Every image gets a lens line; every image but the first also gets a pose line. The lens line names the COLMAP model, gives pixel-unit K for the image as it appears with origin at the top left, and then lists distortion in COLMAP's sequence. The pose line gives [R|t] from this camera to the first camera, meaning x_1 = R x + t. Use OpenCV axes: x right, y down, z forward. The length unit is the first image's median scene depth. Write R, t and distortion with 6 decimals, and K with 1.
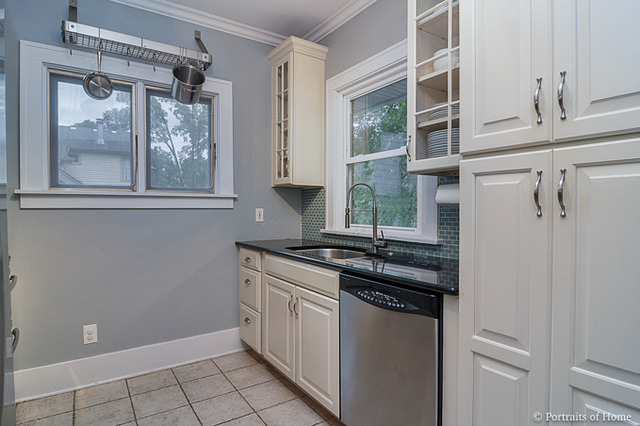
lens RADIAL K [[355.4, 0, 320.5], [0, 355.4, 215.0], [0, 0, 1]] dist [-0.020426, -0.002508]
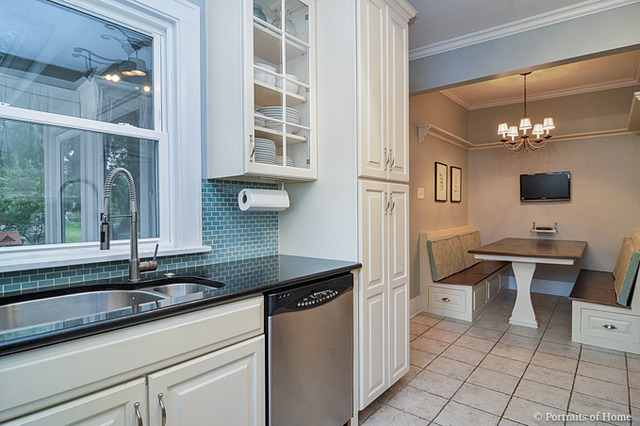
lens RADIAL K [[355.4, 0, 320.5], [0, 355.4, 215.0], [0, 0, 1]] dist [-0.020426, -0.002508]
pose [[-0.288951, -0.013711, 0.957246, -0.711932], [0.024005, 0.999479, 0.021562, -0.025590], [-0.957043, 0.029209, -0.288471, 1.106810]]
